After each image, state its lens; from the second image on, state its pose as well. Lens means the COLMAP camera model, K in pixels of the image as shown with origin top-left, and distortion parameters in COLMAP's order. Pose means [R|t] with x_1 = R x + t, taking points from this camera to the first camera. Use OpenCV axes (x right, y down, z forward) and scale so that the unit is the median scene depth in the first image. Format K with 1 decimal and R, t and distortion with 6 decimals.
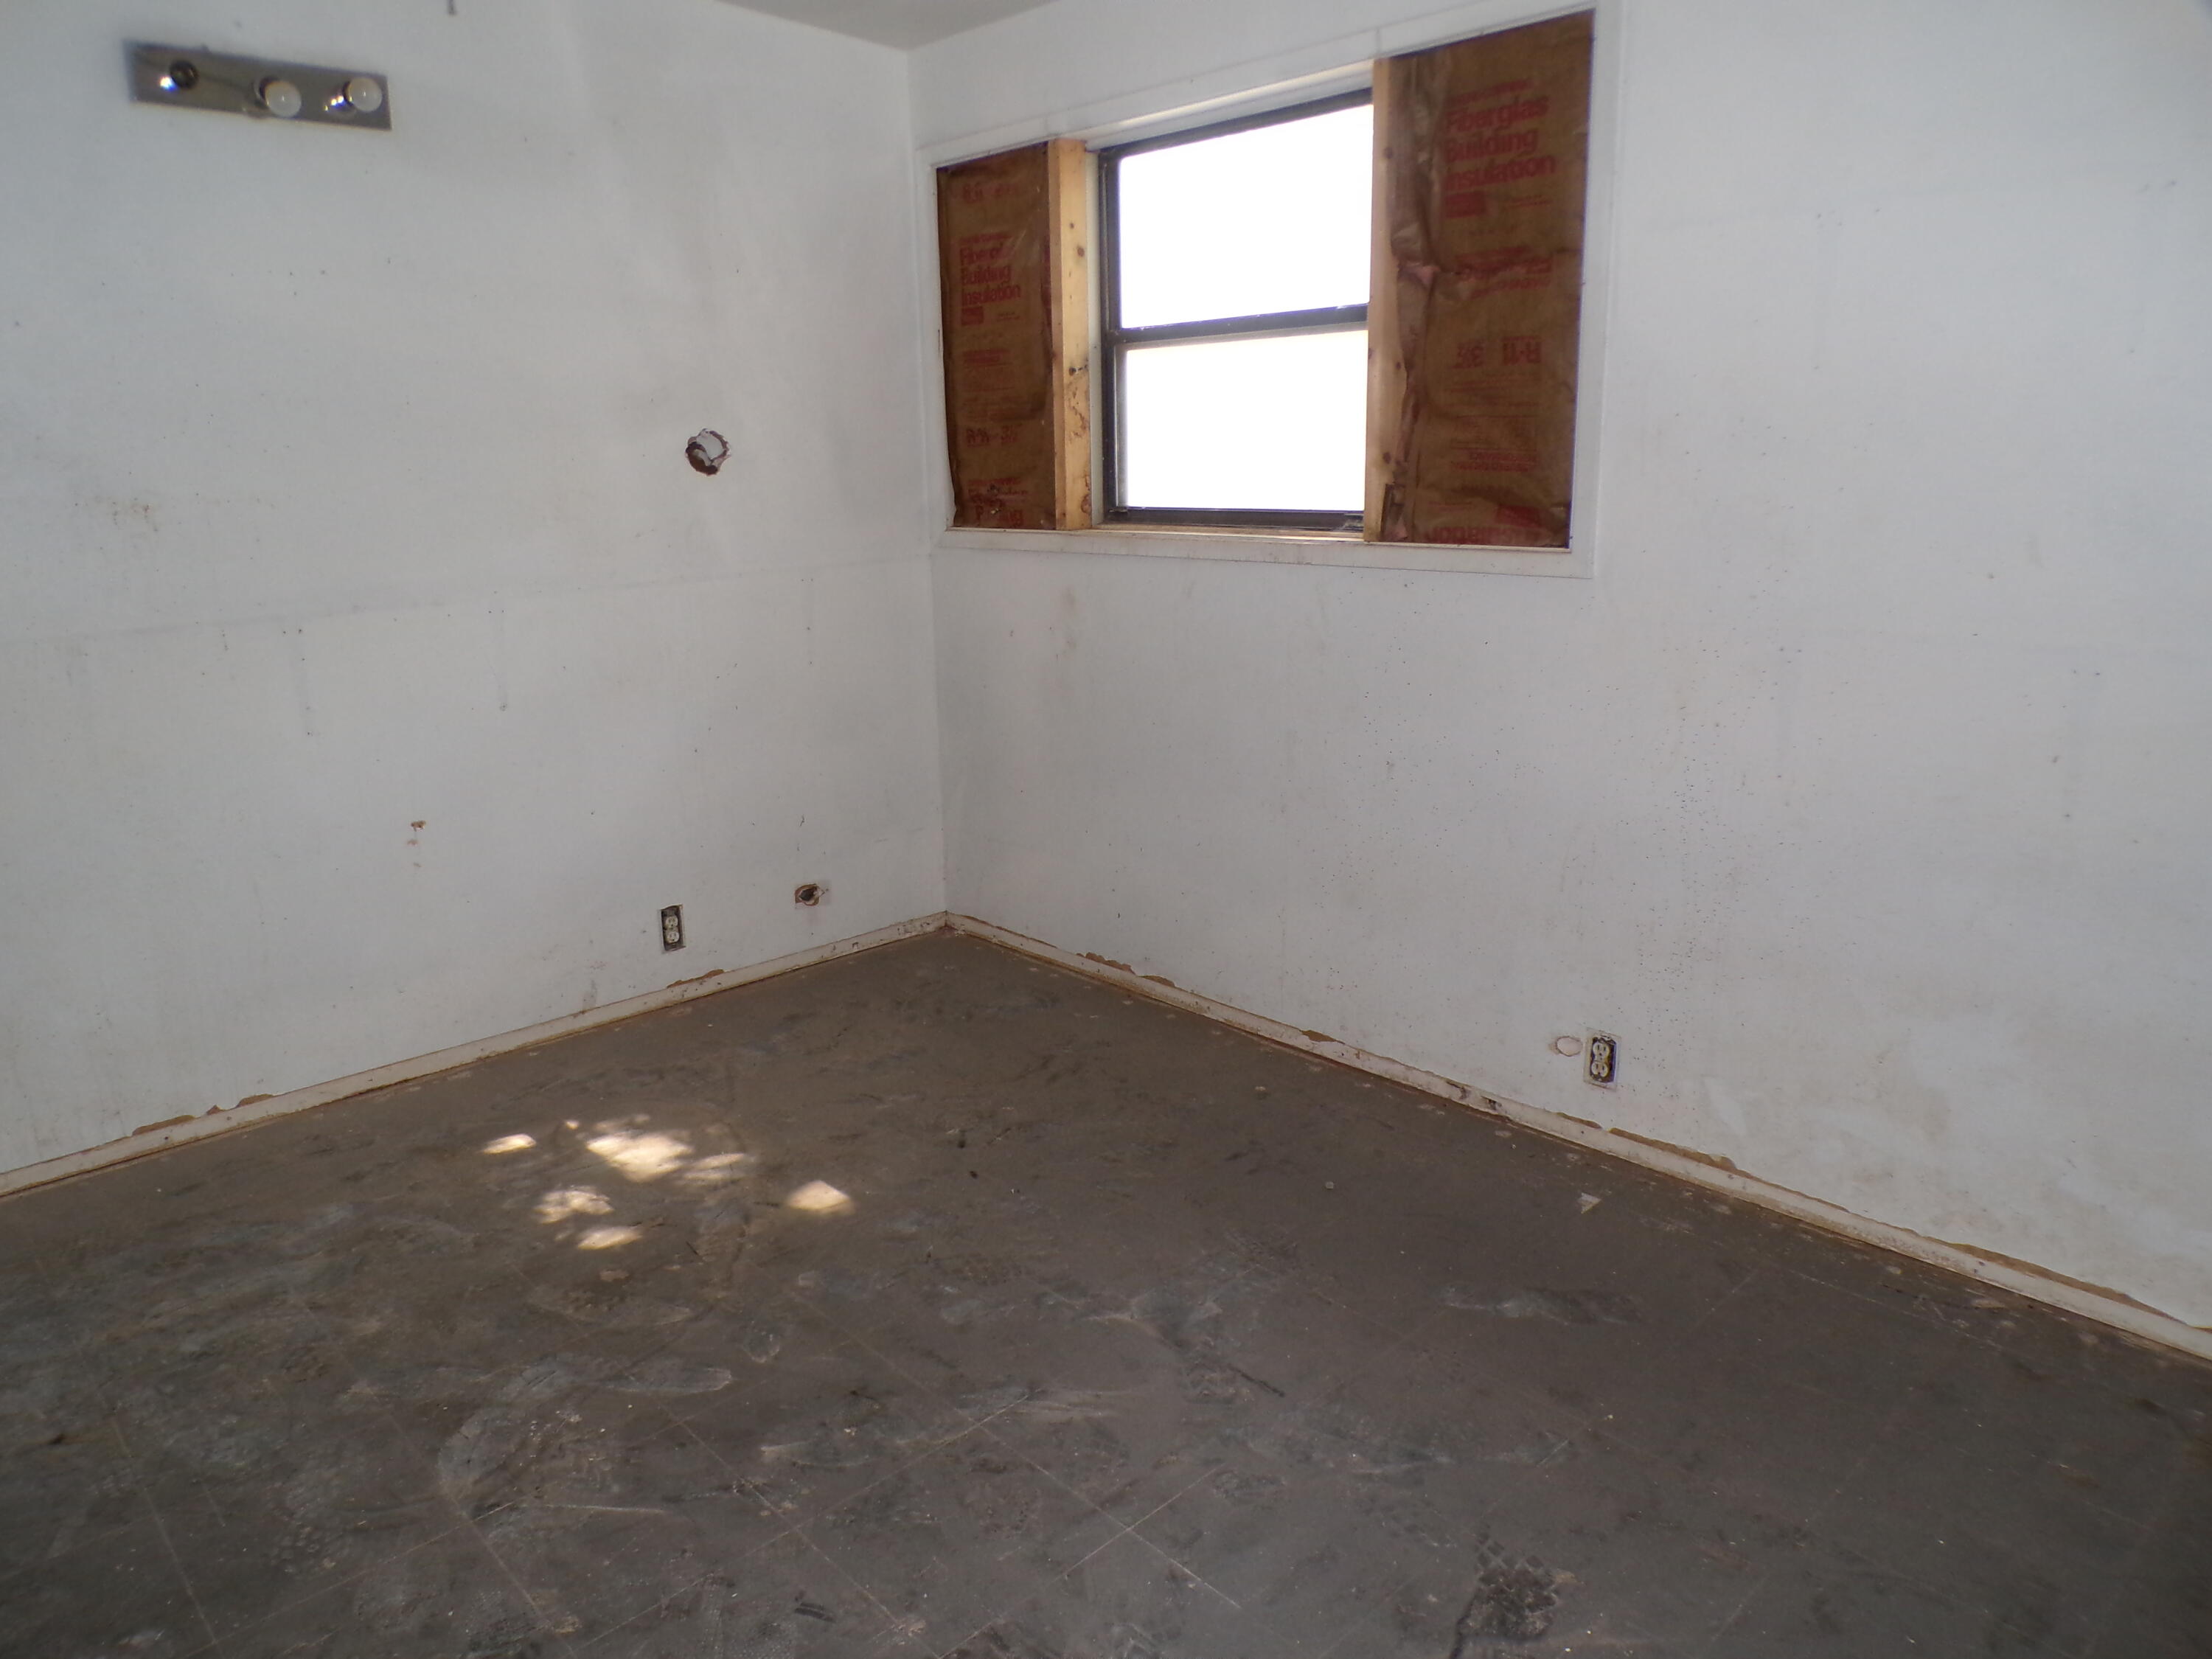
lens RADIAL K [[1489.5, 0, 1107.3], [0, 1489.5, 829.6], [0, 0, 1]] dist [-0.050614, 0.025857]
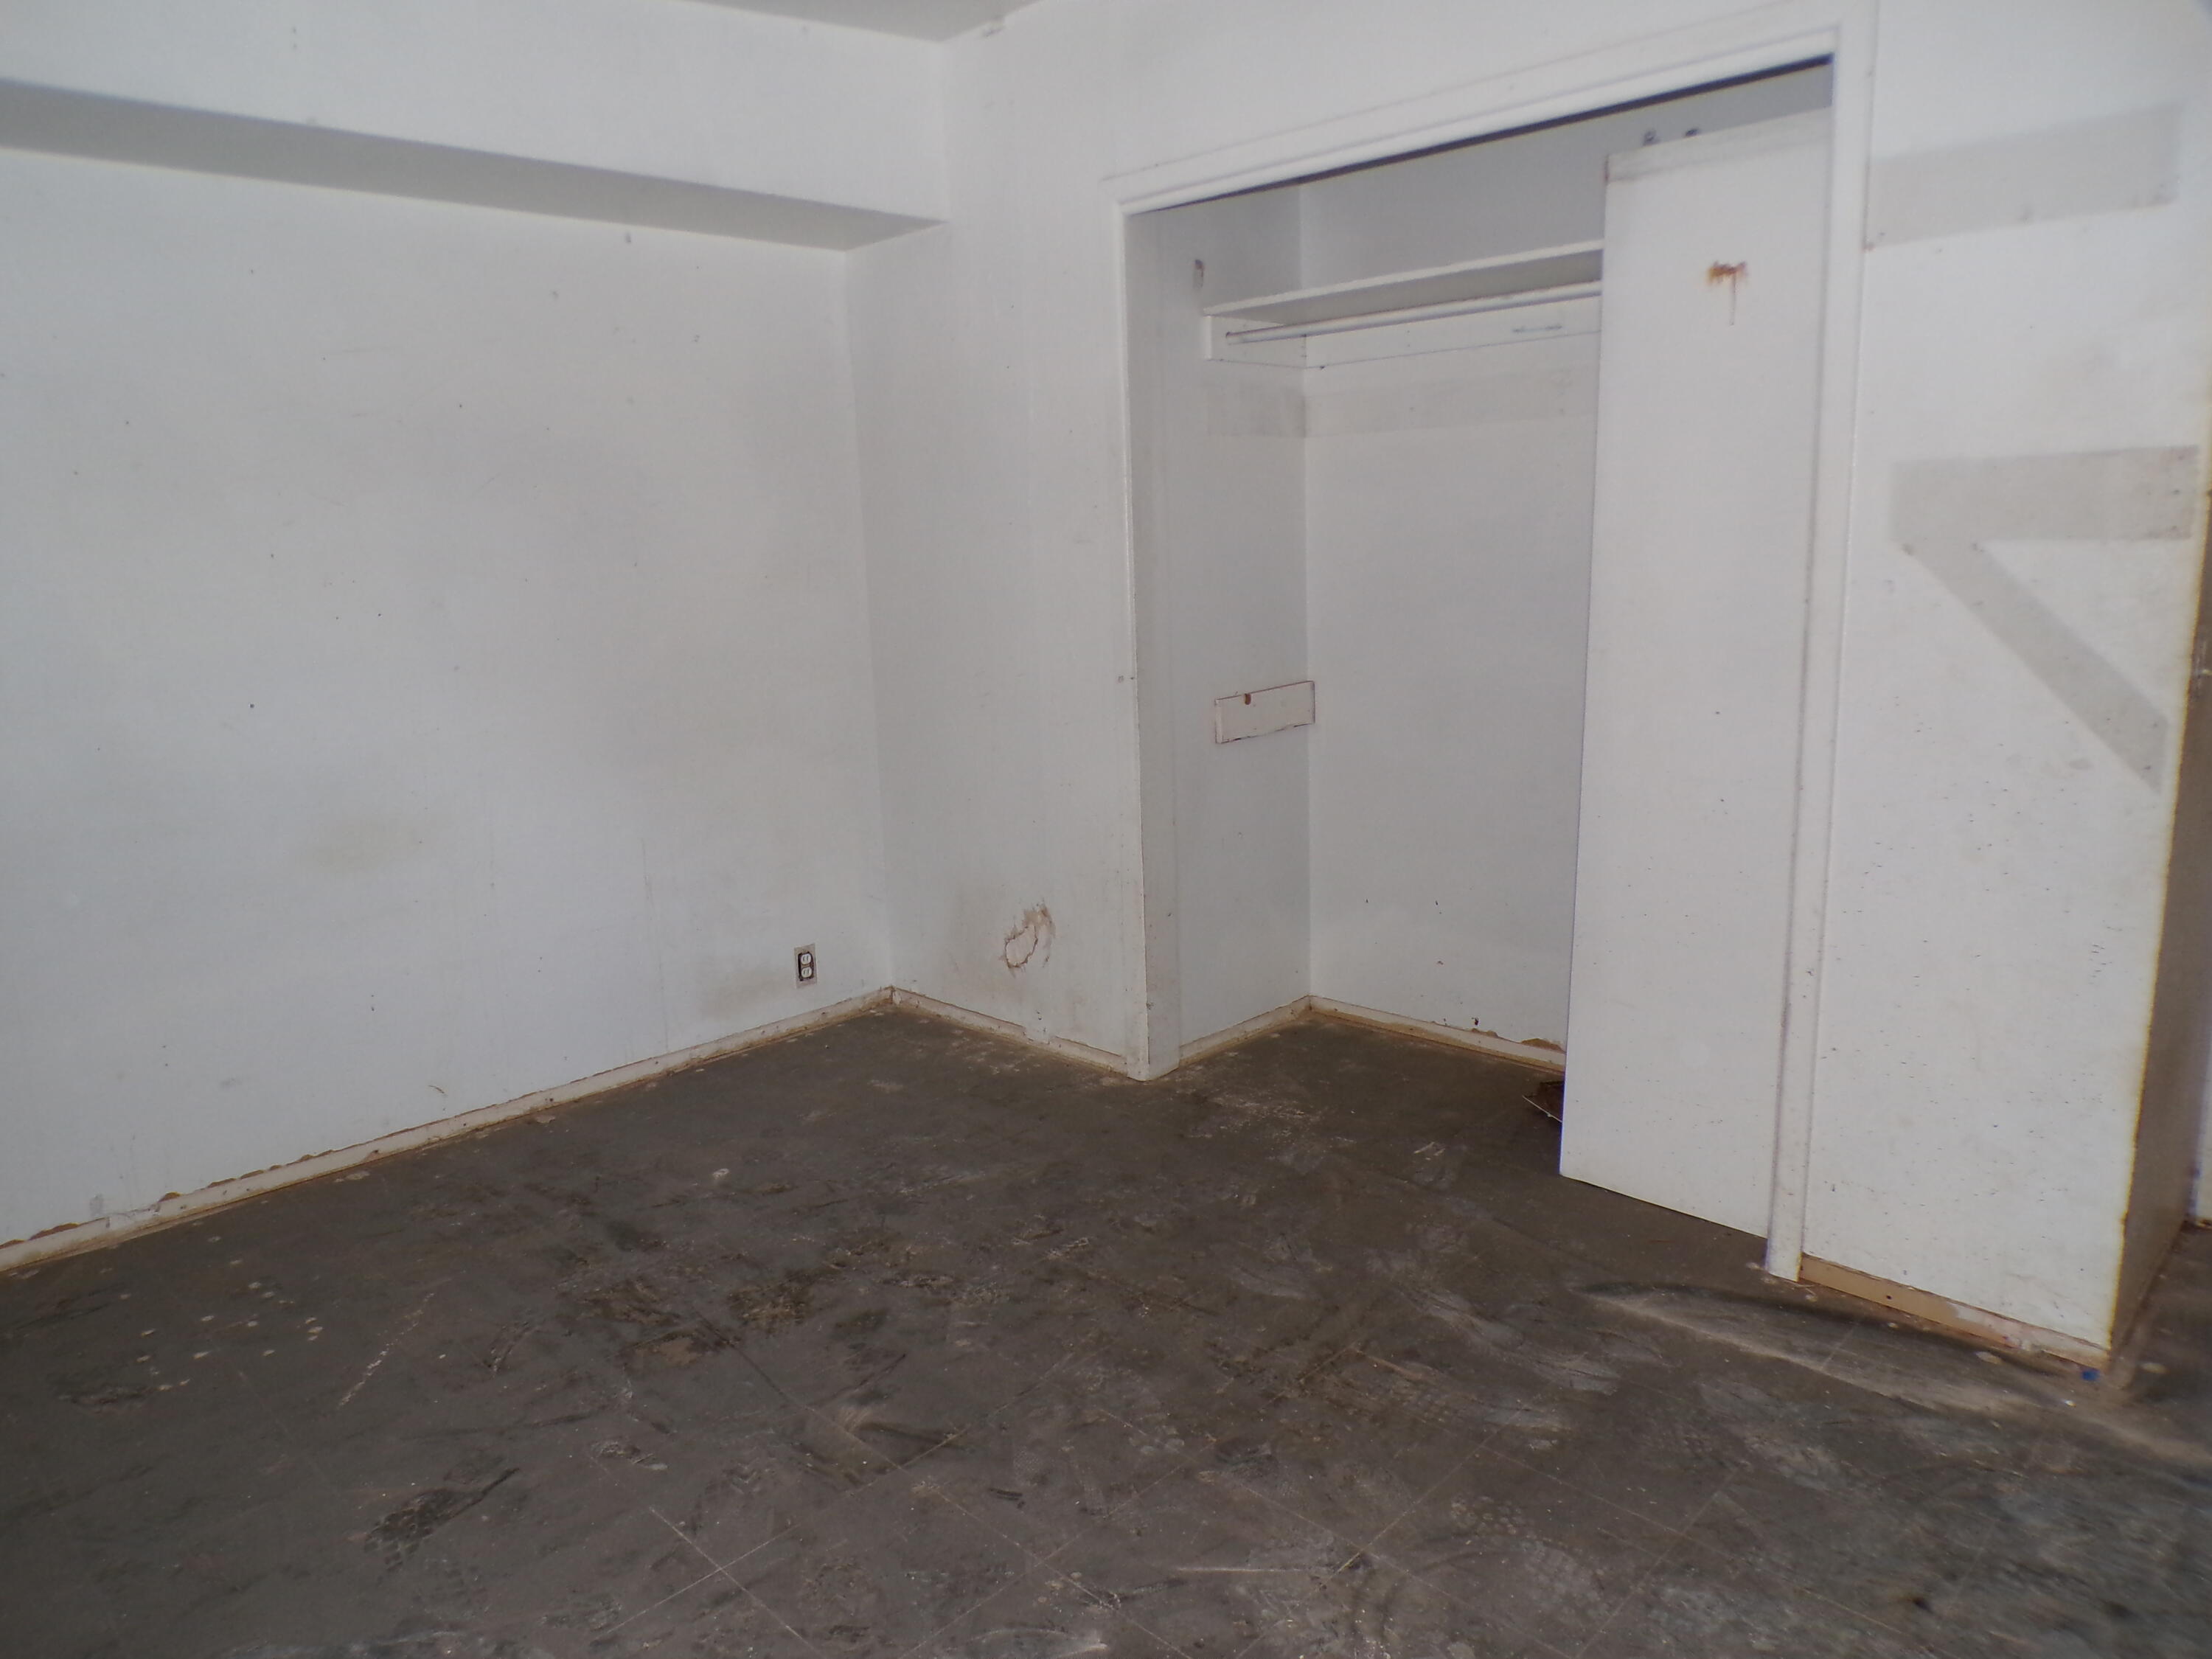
lens RADIAL K [[1489.5, 0, 1105.3], [0, 1489.5, 830.2], [0, 0, 1]] dist [-0.050614, 0.025857]
pose [[-0.998053, 0.056289, -0.026875, -0.255984], [0.039224, 0.901379, 0.431251, -0.430702], [0.048499, 0.429357, -0.901832, 1.702813]]
